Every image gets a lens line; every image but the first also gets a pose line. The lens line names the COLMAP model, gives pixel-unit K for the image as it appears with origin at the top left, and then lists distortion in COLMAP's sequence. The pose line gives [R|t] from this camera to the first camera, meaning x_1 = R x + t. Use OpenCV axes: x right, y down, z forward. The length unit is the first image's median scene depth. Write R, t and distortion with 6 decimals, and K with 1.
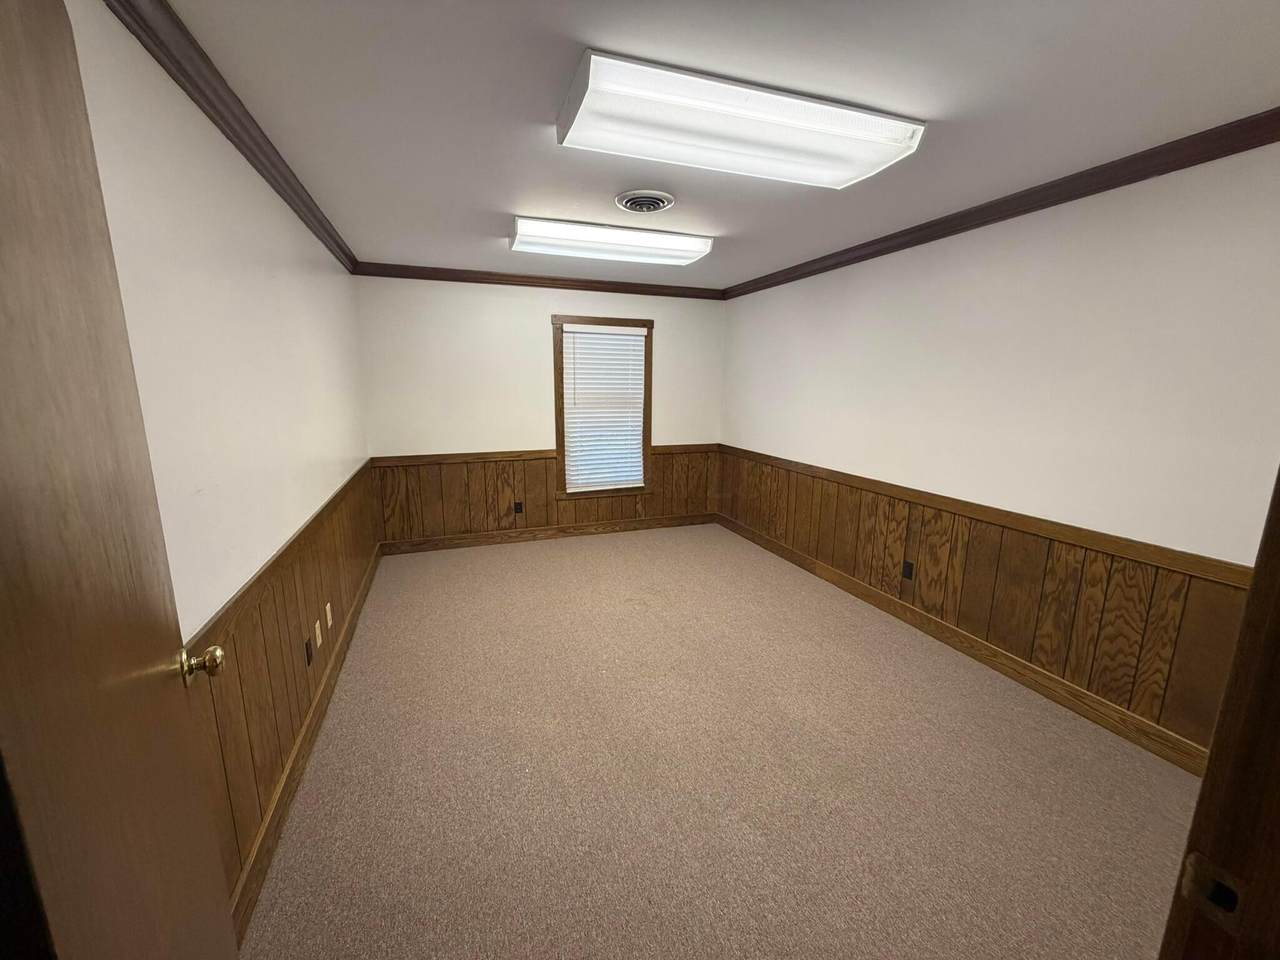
lens RADIAL K [[511.8, 0, 630.6], [0, 511.8, 474.9], [0, 0, 1]] dist [-0.003236, -0.000081]
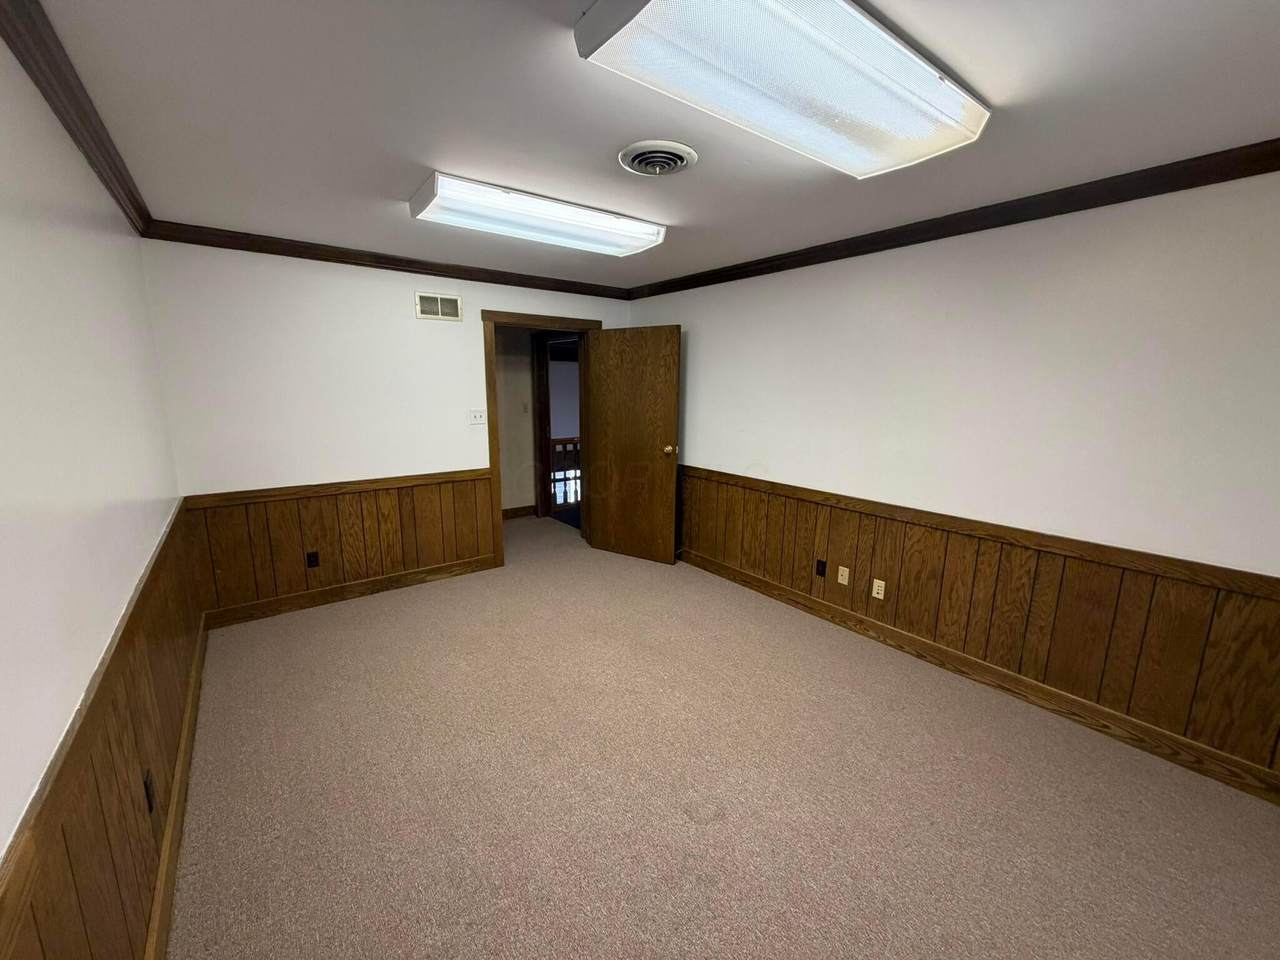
lens RADIAL K [[511.8, 0, 645.1], [0, 511.8, 487.6], [0, 0, 1]] dist [-0.003236, -0.000081]
pose [[0.951637, -0.065758, 0.300105, -0.162221], [0.058867, 0.997754, 0.031958, -0.051595], [-0.301532, -0.012746, 0.953371, 0.179078]]
